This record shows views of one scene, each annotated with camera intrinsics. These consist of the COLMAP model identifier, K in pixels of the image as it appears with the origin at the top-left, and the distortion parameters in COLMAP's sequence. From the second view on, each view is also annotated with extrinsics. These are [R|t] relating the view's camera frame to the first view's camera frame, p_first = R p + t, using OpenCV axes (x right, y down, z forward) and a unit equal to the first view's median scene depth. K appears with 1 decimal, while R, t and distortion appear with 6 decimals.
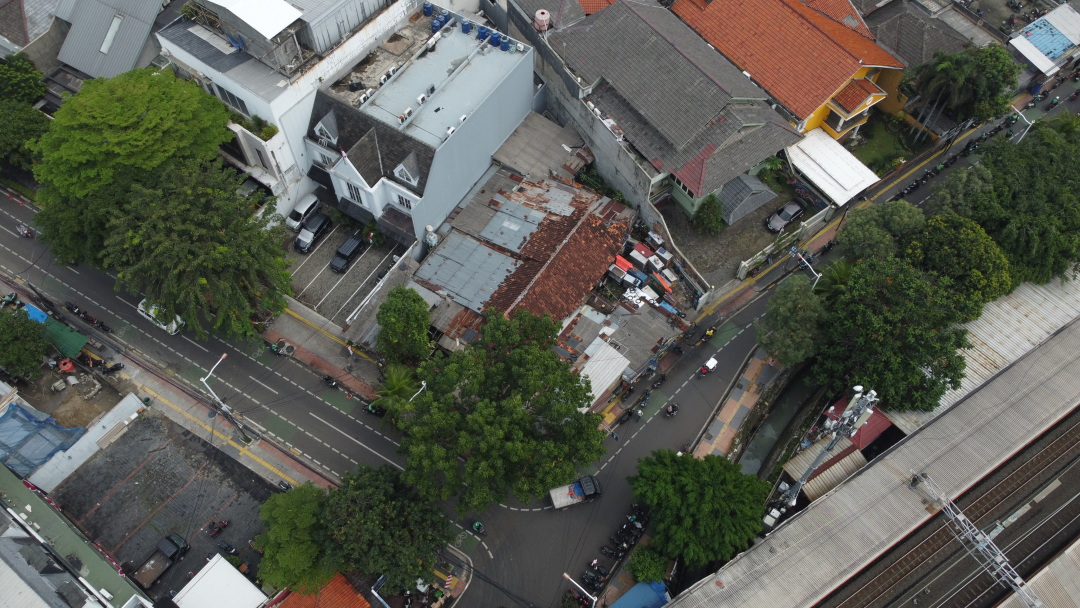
lens RADIAL K [[807.0, 0, 540.0], [0, 807.0, 304.0], [0, 0, 1]] dist [0.000597, -0.001794]
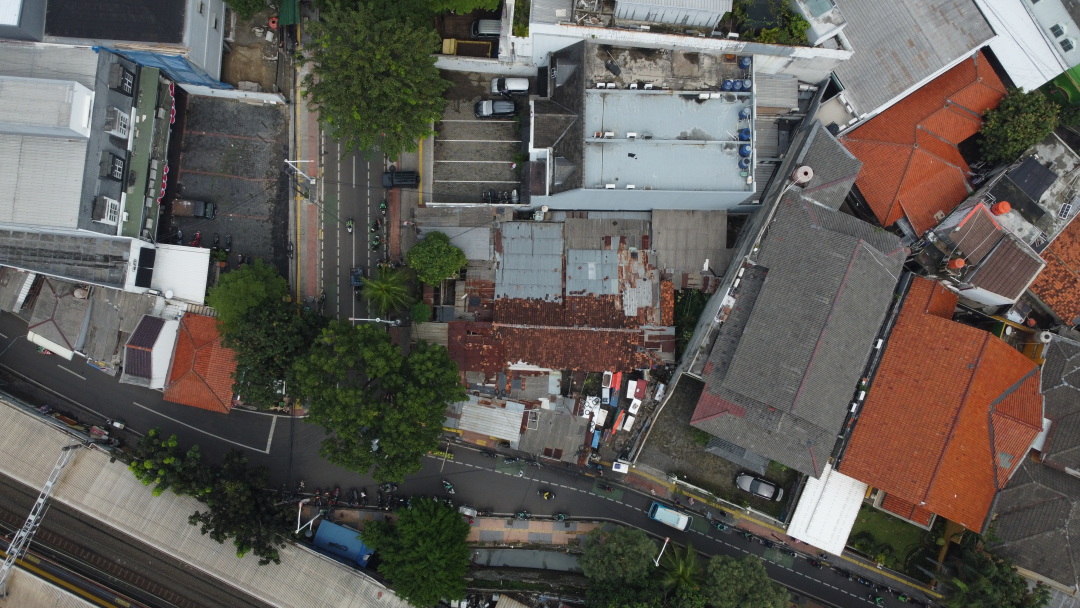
lens RADIAL K [[807.0, 0, 540.0], [0, 807.0, 304.0], [0, 0, 1]] dist [0.000597, -0.001794]
pose [[0.524548, 0.849952, -0.049314, 0.017305], [-0.738720, 0.483167, 0.469939, -0.526259], [0.423253, -0.210077, 0.881320, 0.043840]]
